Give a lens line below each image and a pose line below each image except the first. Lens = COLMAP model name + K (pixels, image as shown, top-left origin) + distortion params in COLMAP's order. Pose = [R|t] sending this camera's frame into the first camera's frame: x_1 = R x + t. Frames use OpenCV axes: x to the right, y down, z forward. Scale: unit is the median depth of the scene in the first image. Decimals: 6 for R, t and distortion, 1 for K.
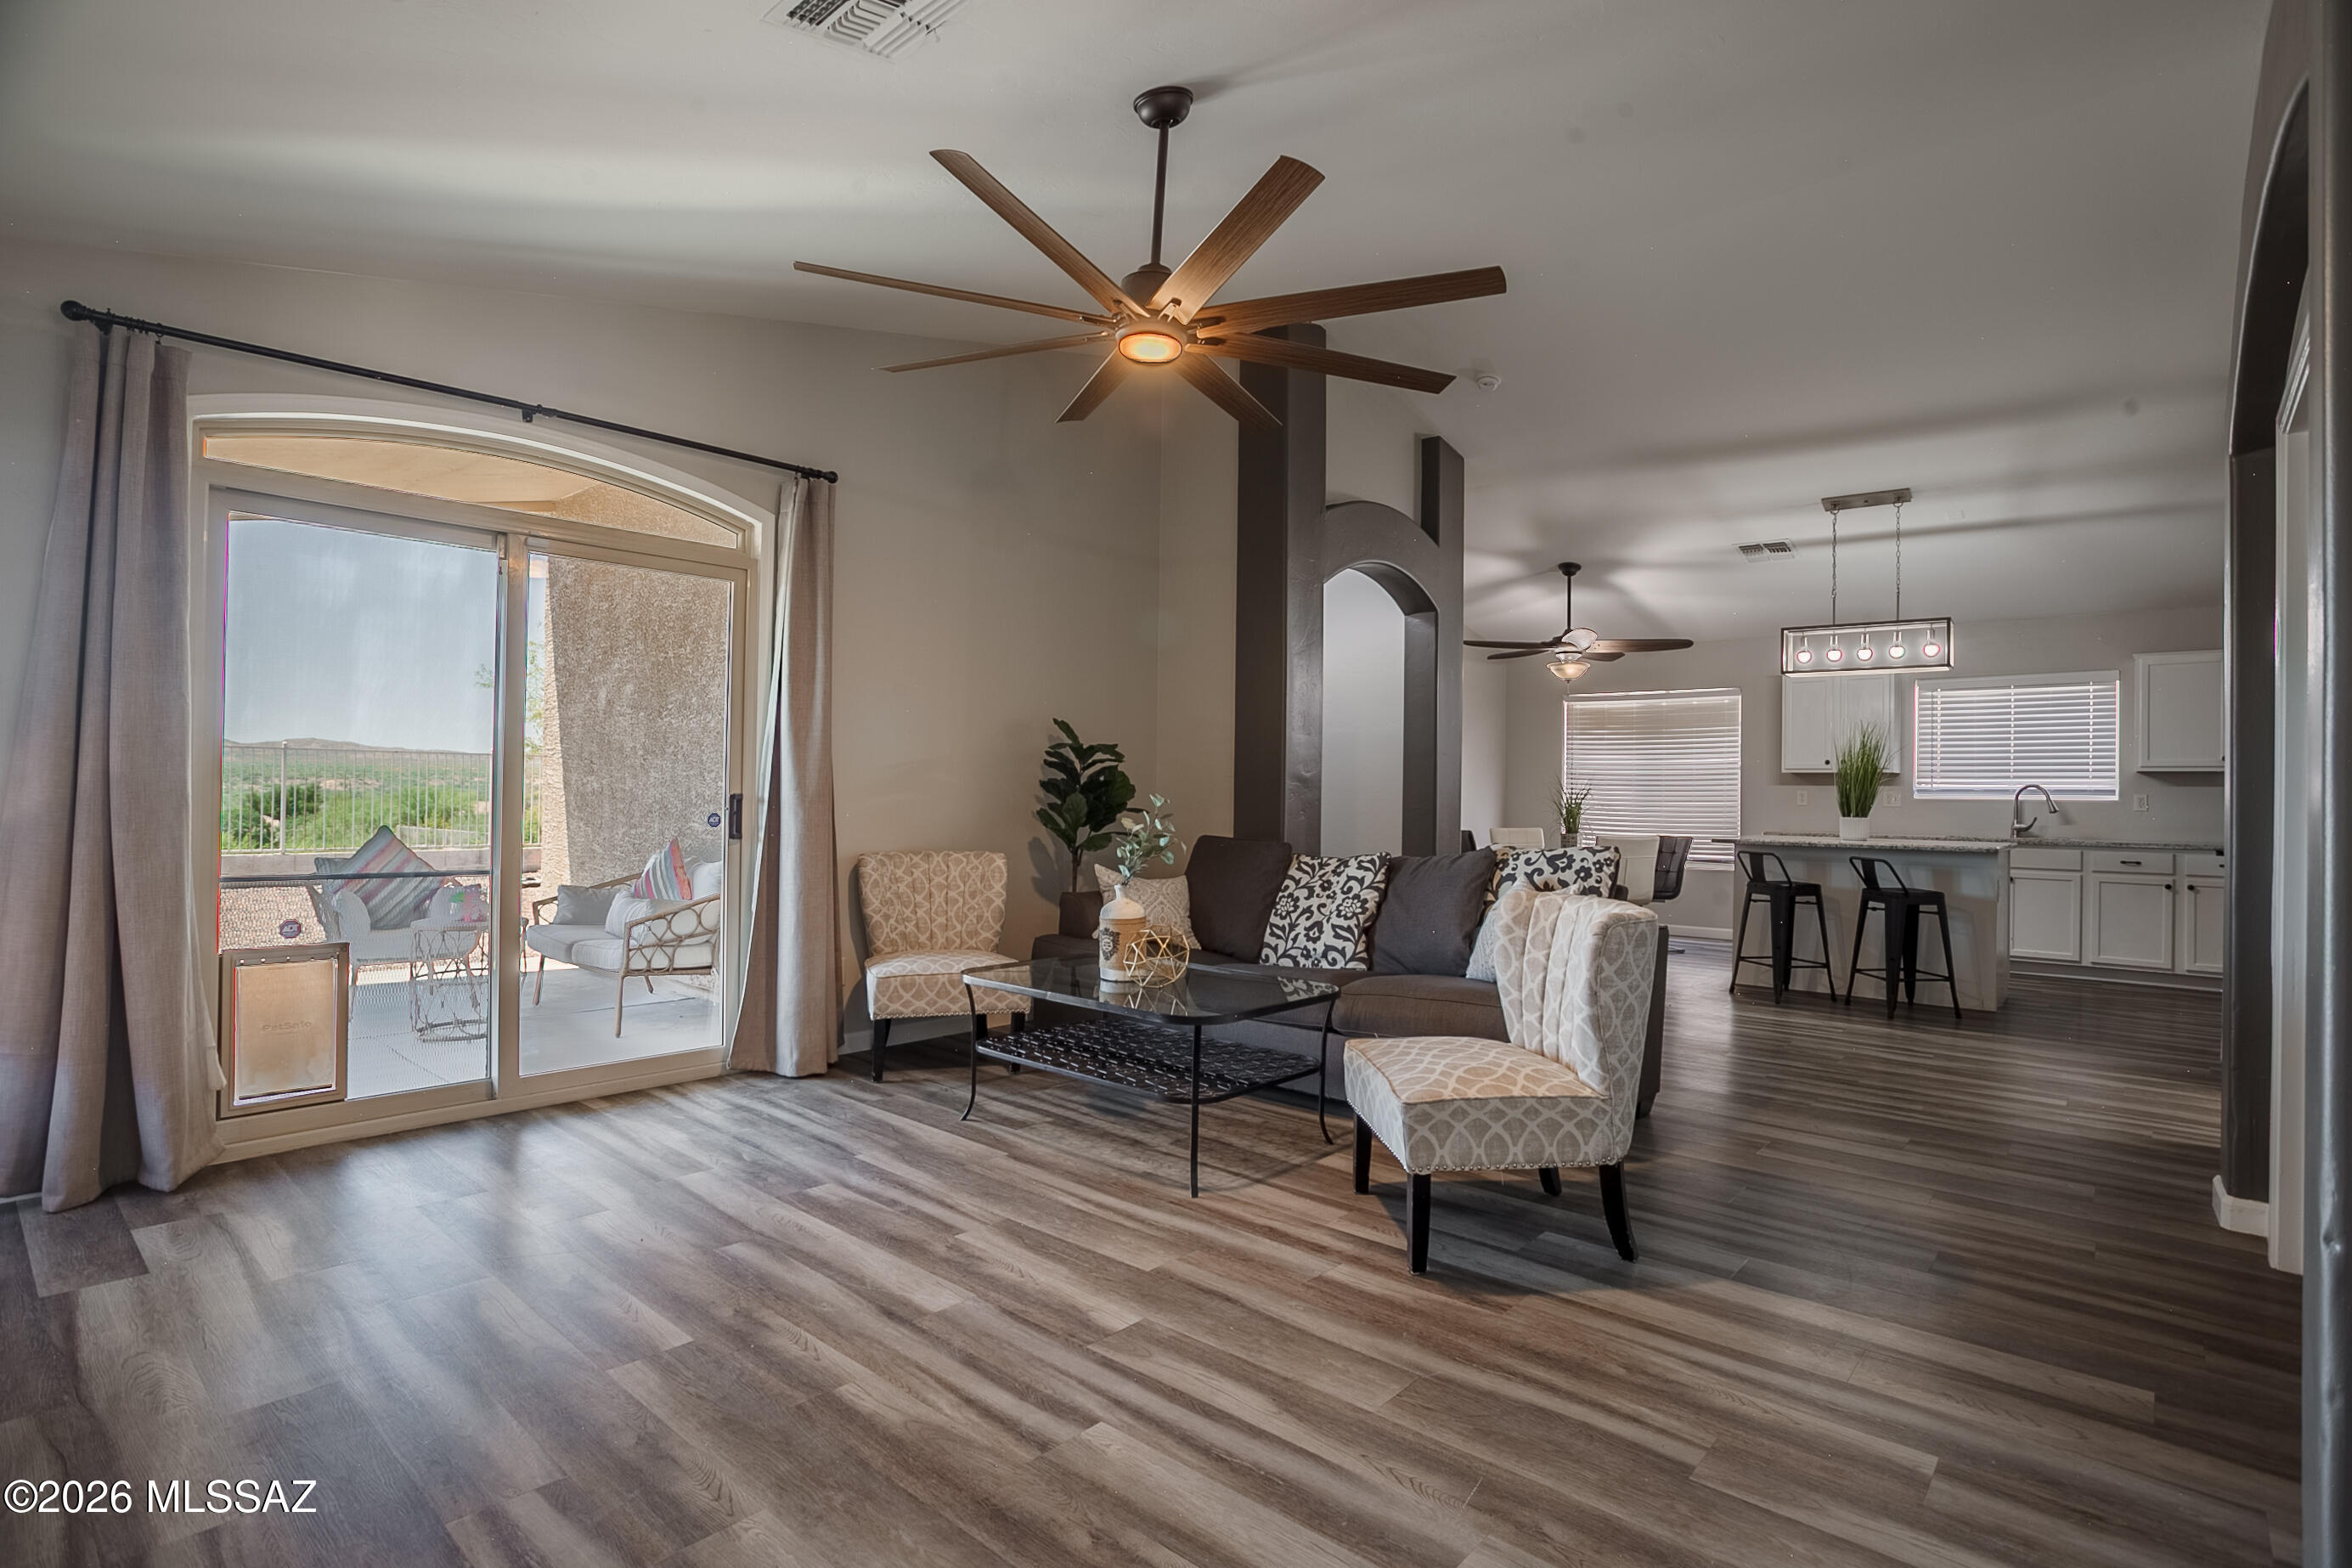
lens RADIAL K [[1168.5, 0, 1204.9], [0, 1168.5, 765.7], [0, 0, 1]] dist [-0.052984, 0.025425]
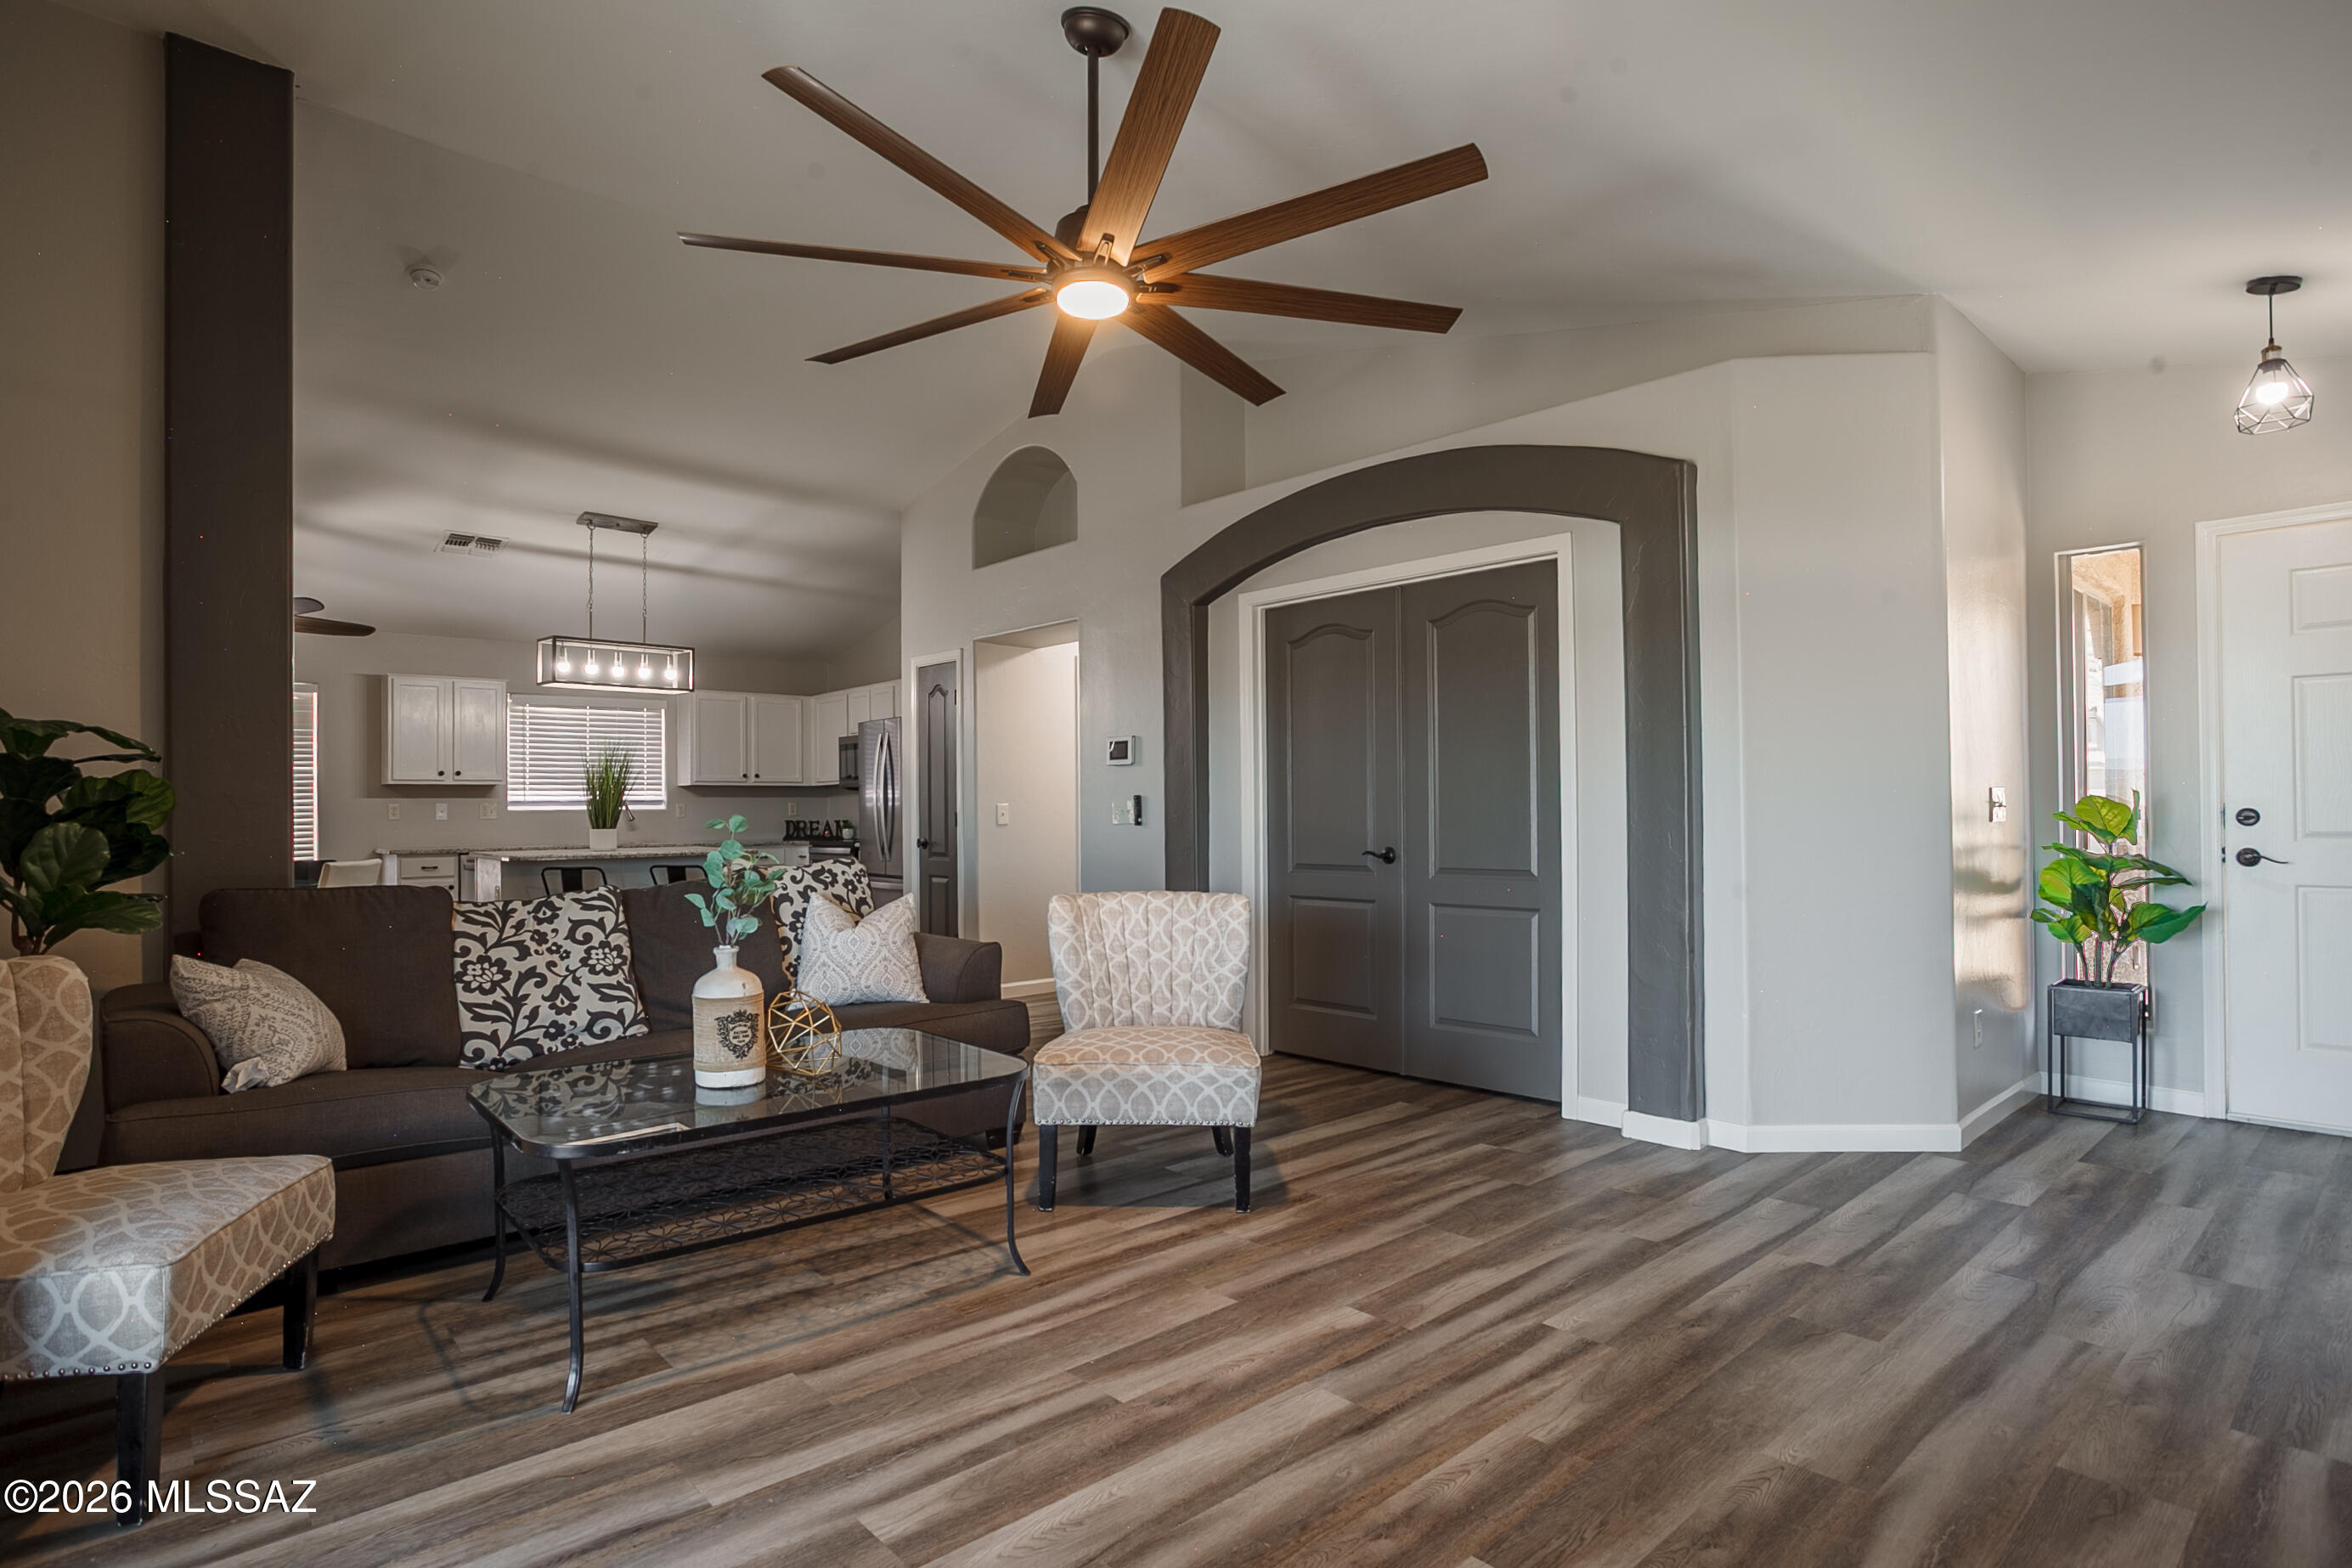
lens RADIAL K [[1168.5, 0, 1159.5], [0, 1168.5, 786.1], [0, 0, 1]] dist [-0.052984, 0.025425]
pose [[0.134193, 0.005558, 0.990940, -0.629152], [-0.016190, 0.999863, -0.003416, 0.003699], [-0.990823, -0.015585, 0.134265, 0.575692]]
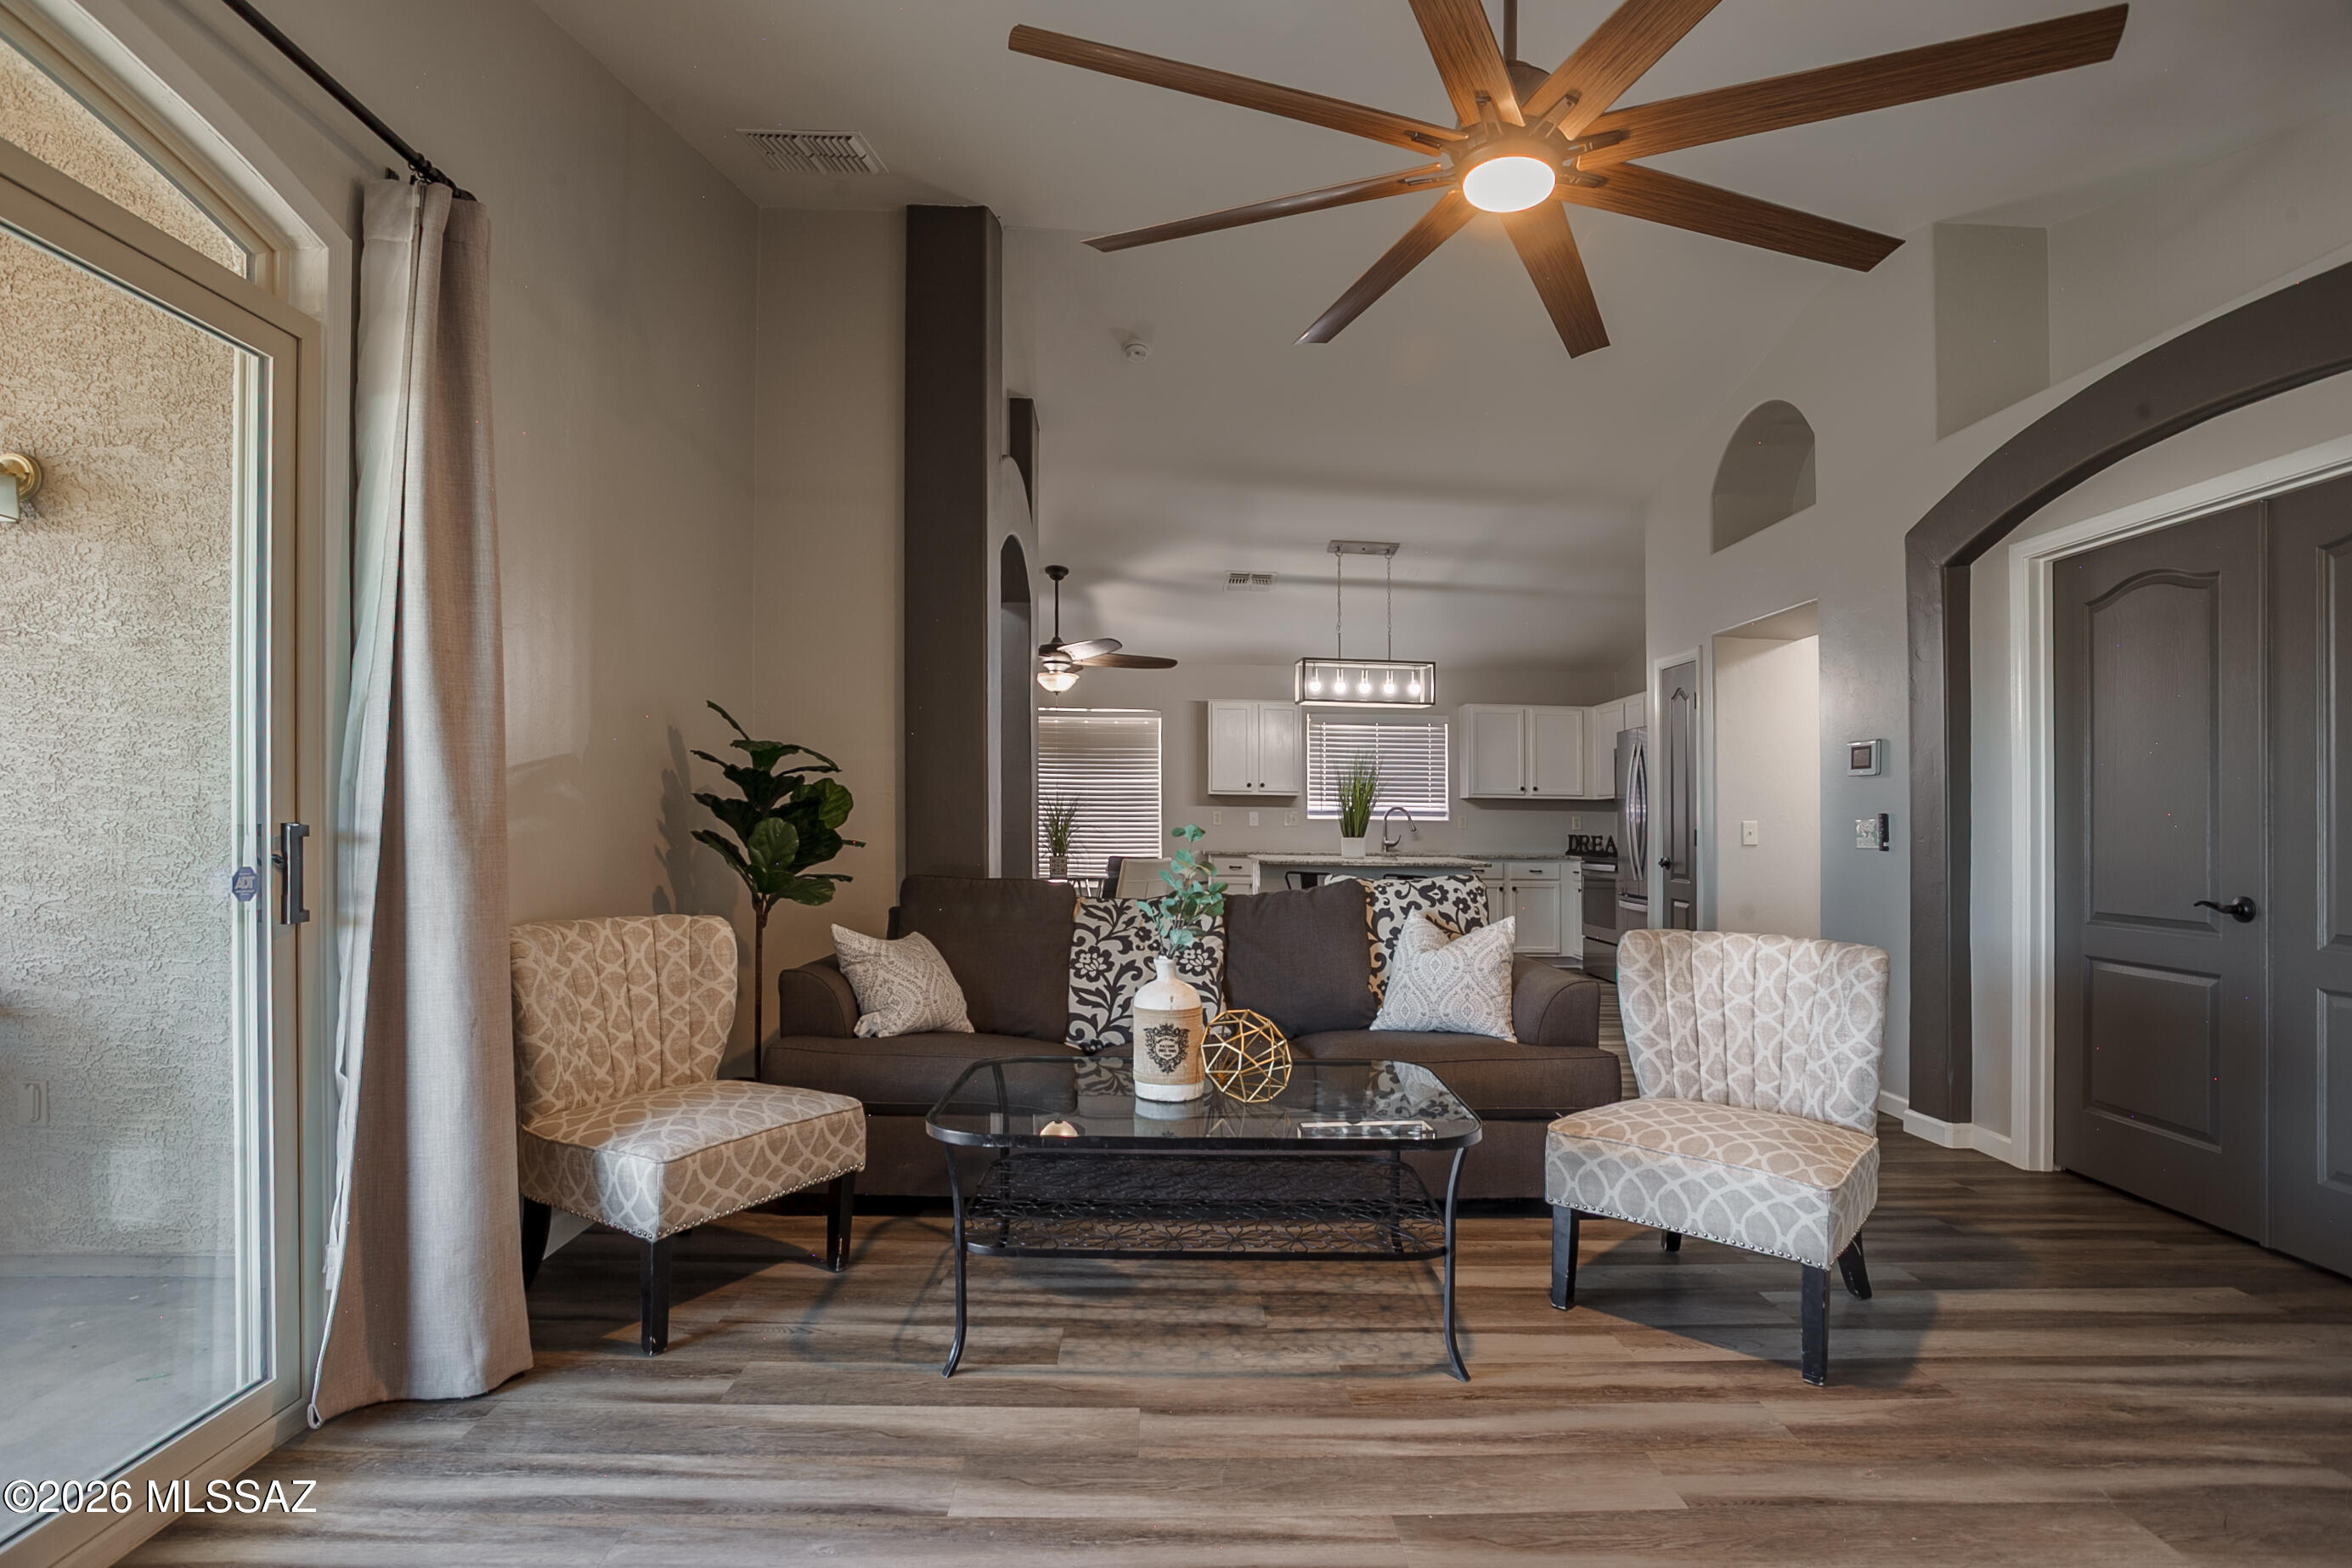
lens RADIAL K [[1168.5, 0, 1237.6], [0, 1168.5, 796.6], [0, 0, 1]] dist [-0.052984, 0.025425]
pose [[0.725169, 0.012592, 0.688456, -0.450217], [-0.023706, 0.999697, 0.006685, 0.001955], [-0.688163, -0.021168, 0.725247, 0.422156]]
